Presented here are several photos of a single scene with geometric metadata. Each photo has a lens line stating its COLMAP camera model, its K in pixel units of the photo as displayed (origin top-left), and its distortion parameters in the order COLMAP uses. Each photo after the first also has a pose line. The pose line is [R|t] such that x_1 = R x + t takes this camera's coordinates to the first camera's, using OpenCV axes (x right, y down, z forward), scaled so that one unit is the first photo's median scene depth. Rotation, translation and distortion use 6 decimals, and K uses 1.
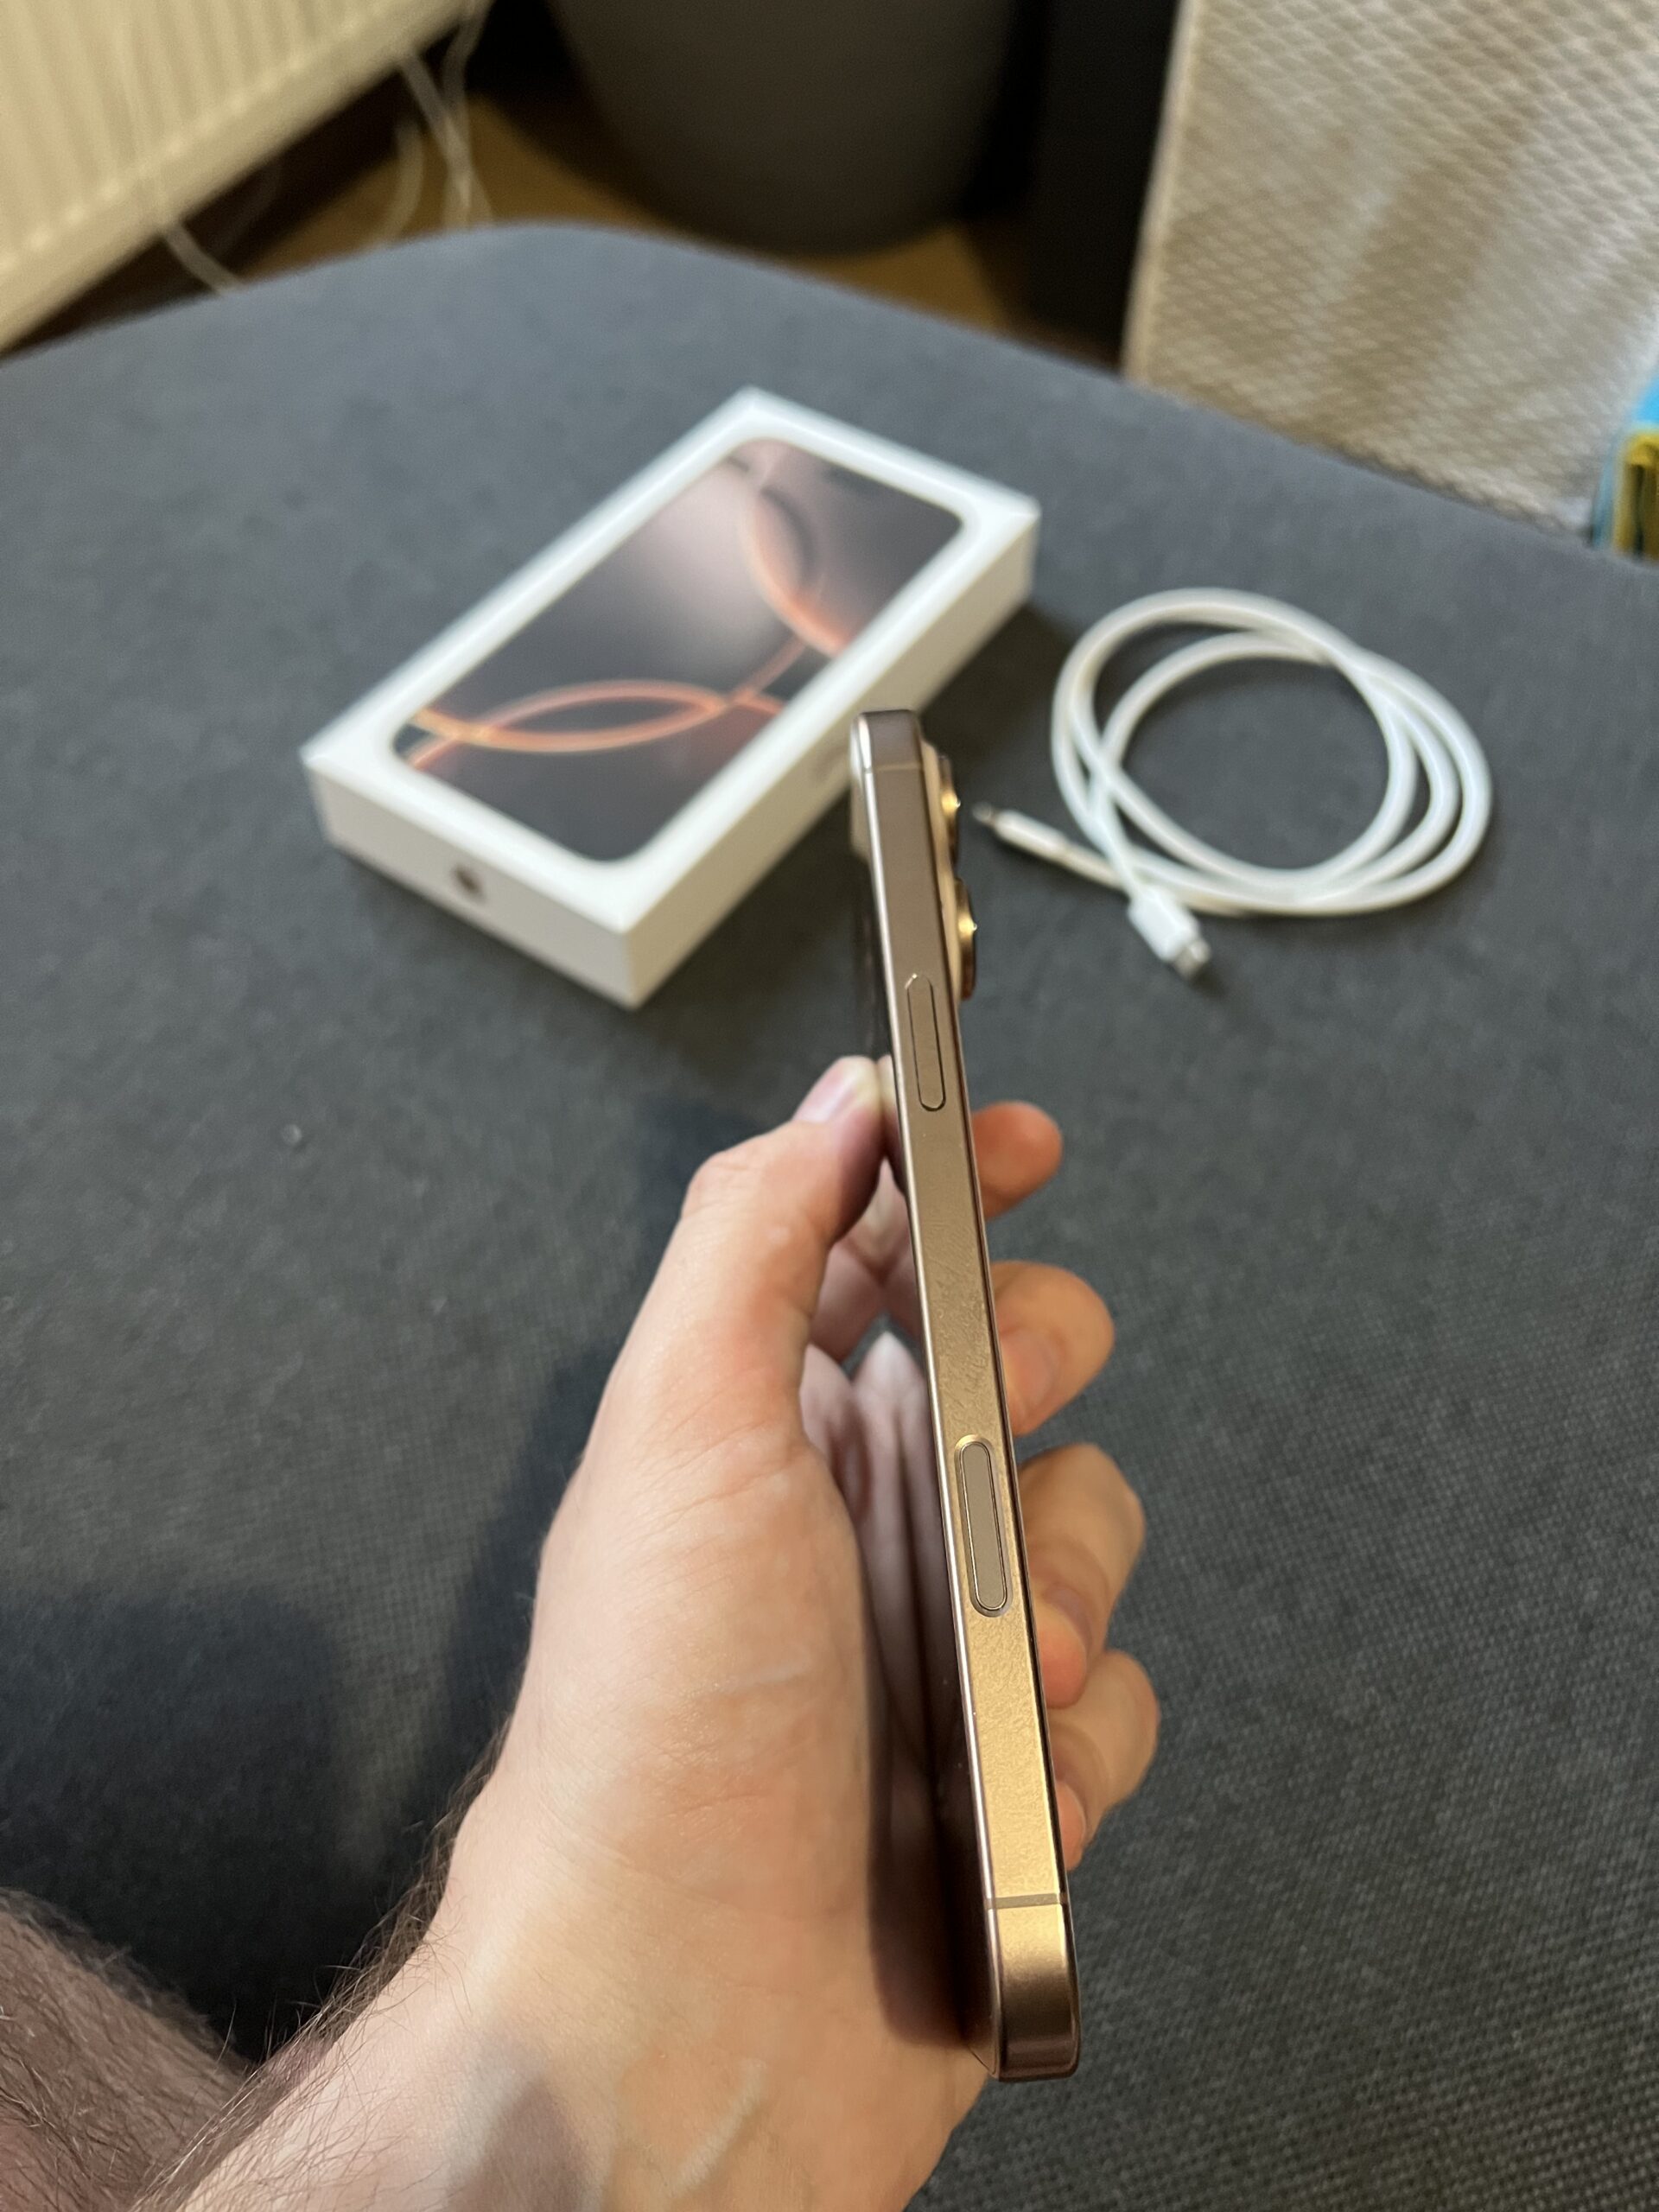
lens RADIAL K [[1844.3, 0, 829.5], [0, 1844.3, 1106.0], [0, 0, 1]] dist [0.081442, -0.115258]
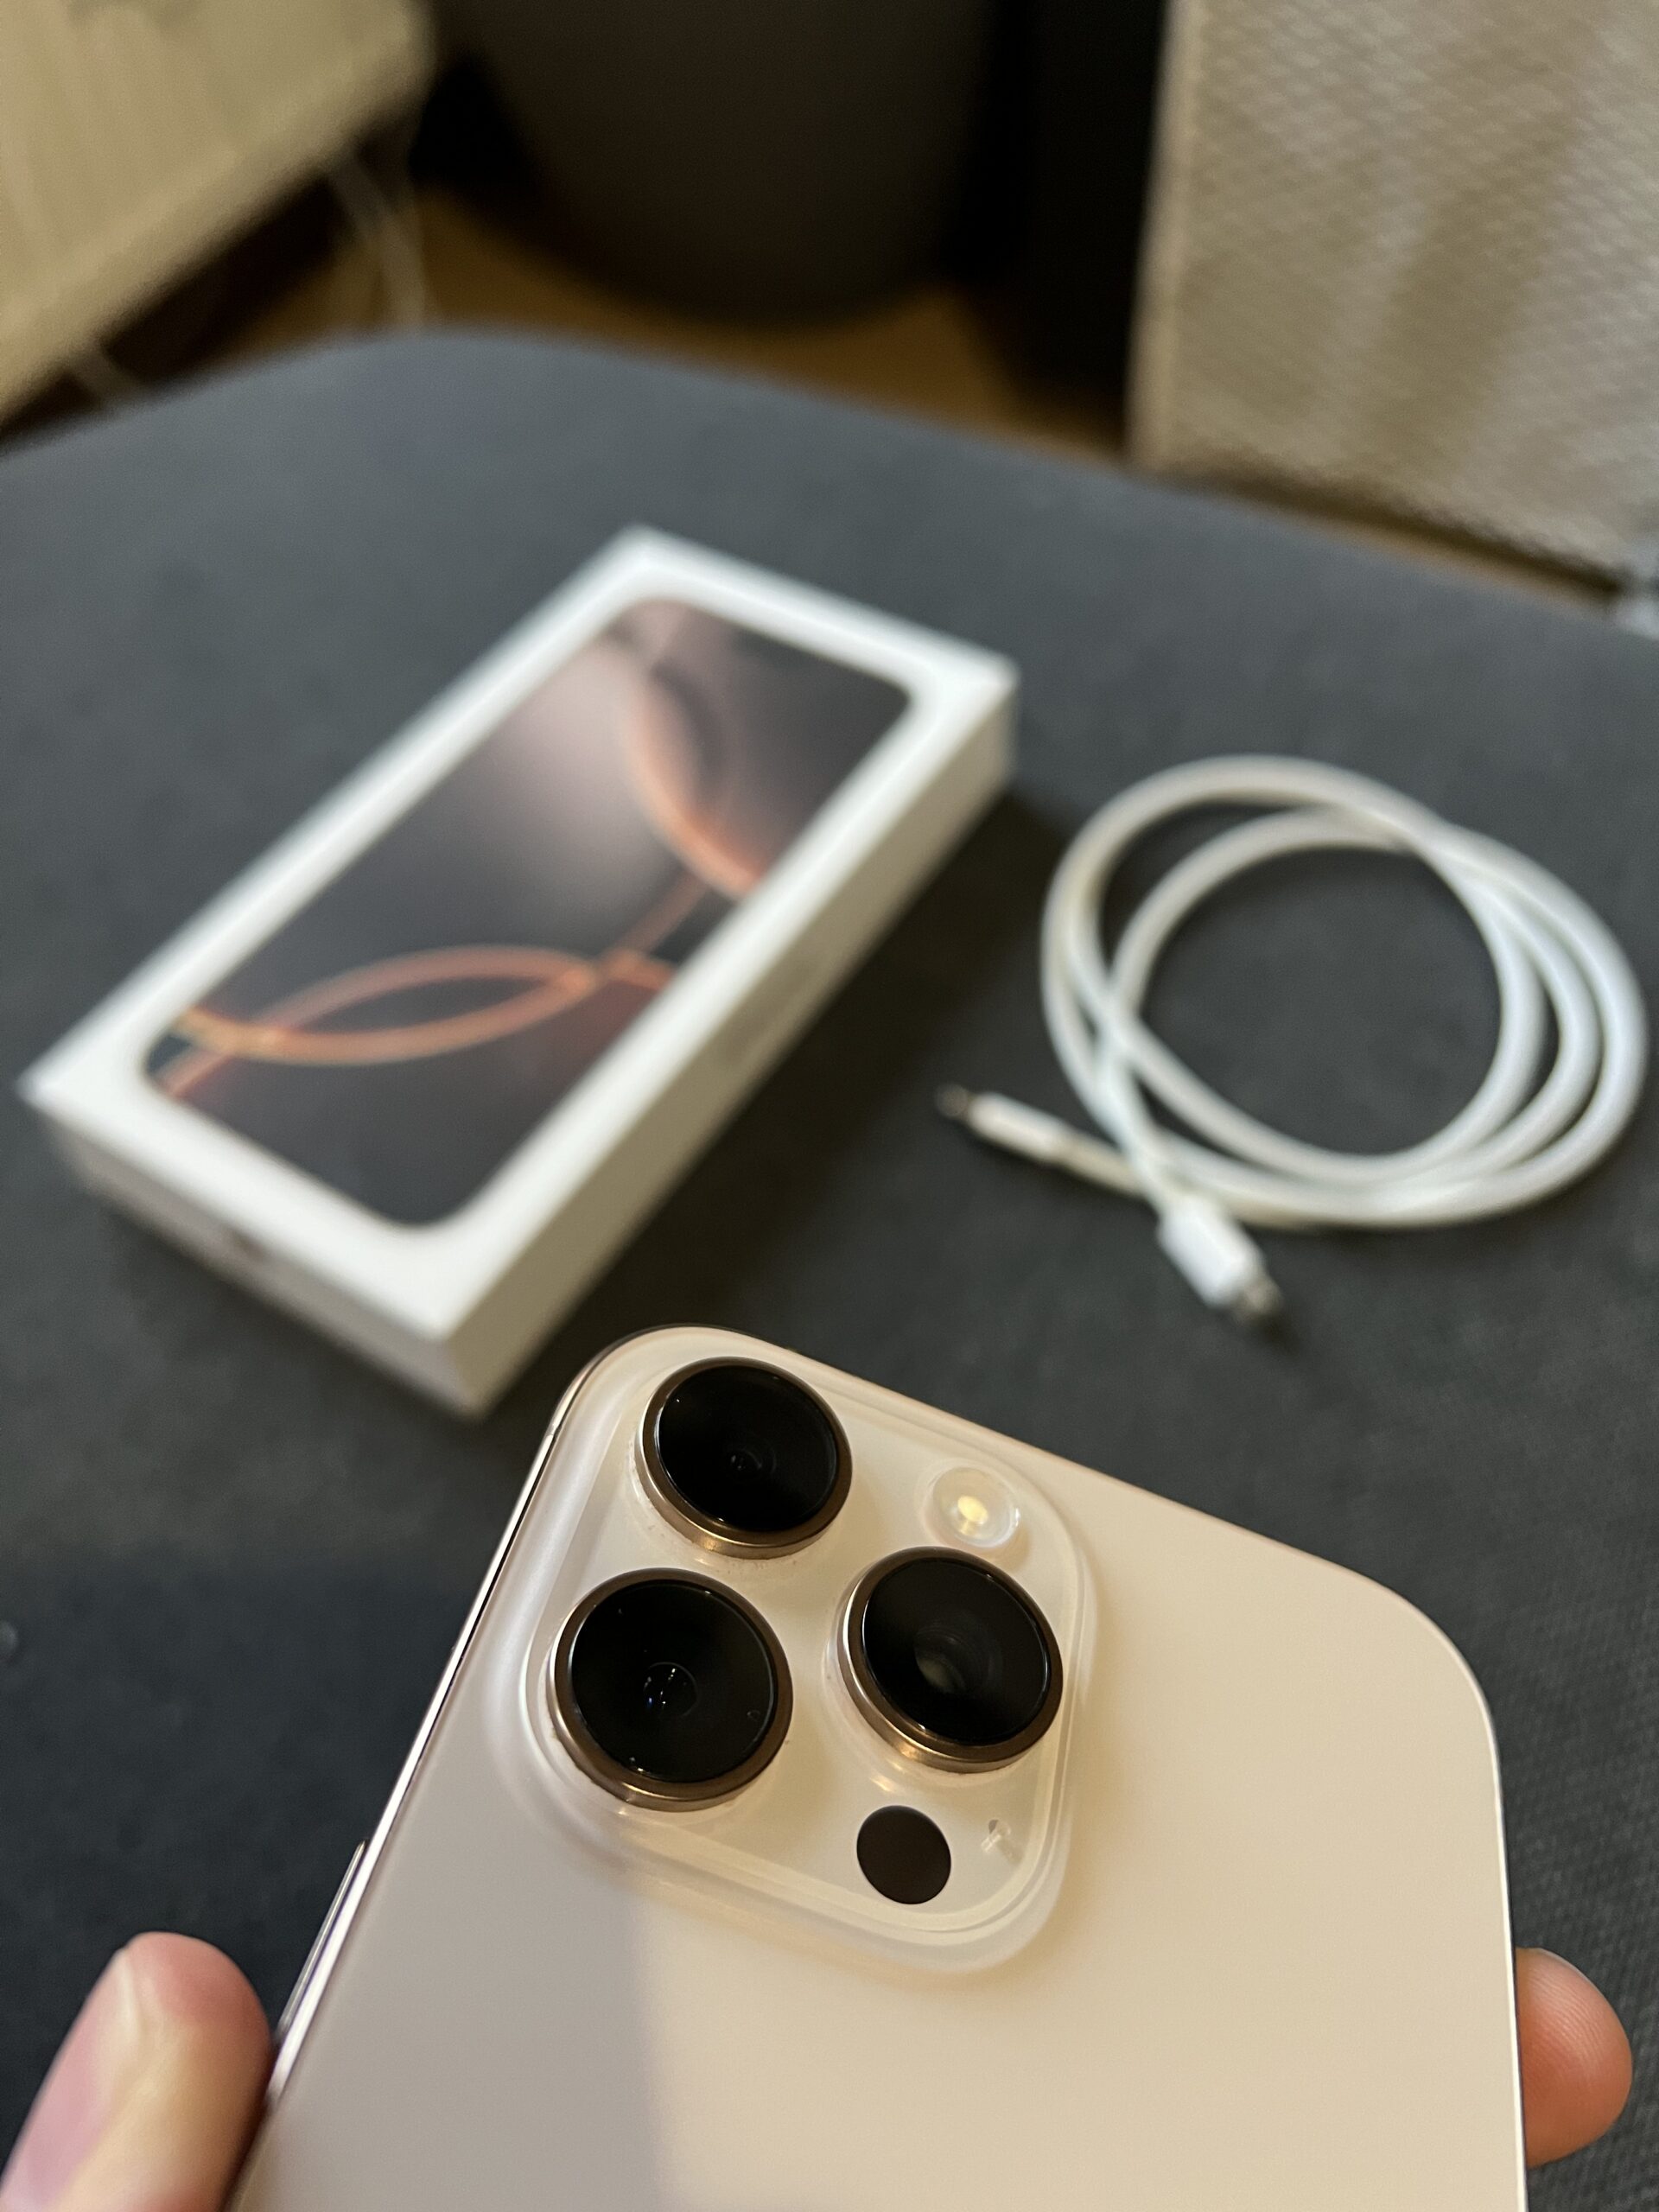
lens RADIAL K [[1893.1, 0, 829.5], [0, 1893.1, 1106.0], [0, 0, 1]] dist [-0.008630, -0.014401]
pose [[0.998007, -0.054431, -0.031921, 0.054620], [0.053381, 0.998034, -0.032848, -0.127108], [0.033647, 0.031078, 0.998950, 0.236450]]
